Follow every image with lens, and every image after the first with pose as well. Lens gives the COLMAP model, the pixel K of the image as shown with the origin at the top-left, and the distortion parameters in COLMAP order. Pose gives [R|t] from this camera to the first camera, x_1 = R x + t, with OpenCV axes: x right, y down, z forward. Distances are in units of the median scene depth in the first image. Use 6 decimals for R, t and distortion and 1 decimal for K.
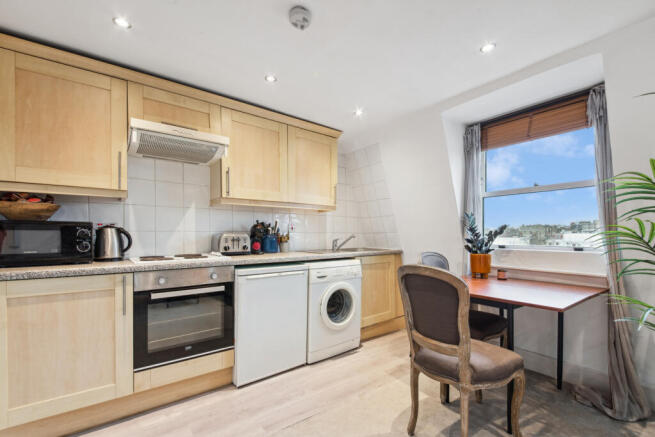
lens RADIAL K [[274.9, 0, 329.3], [0, 274.9, 236.0], [0, 0, 1]] dist [0.012969, -0.000493]
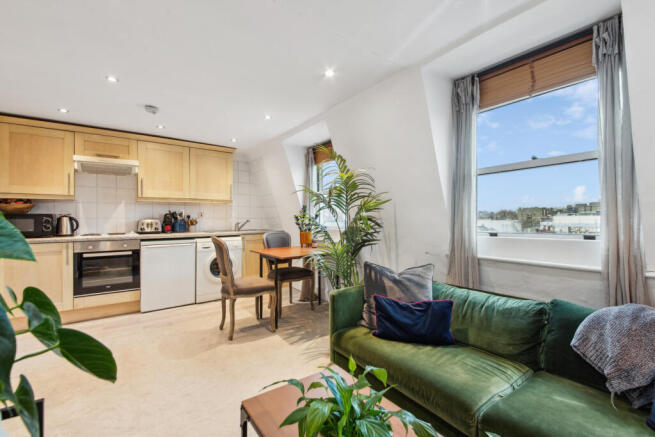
lens RADIAL K [[271.3, 0, 327.5], [0, 271.3, 218.5], [0, 0, 1]] dist [0.001549, 0.000541]
pose [[0.999826, -0.002075, -0.018512, 0.792436], [0.002058, 0.999997, -0.000939, -0.014426], [0.018514, 0.000901, 0.999828, -0.596285]]
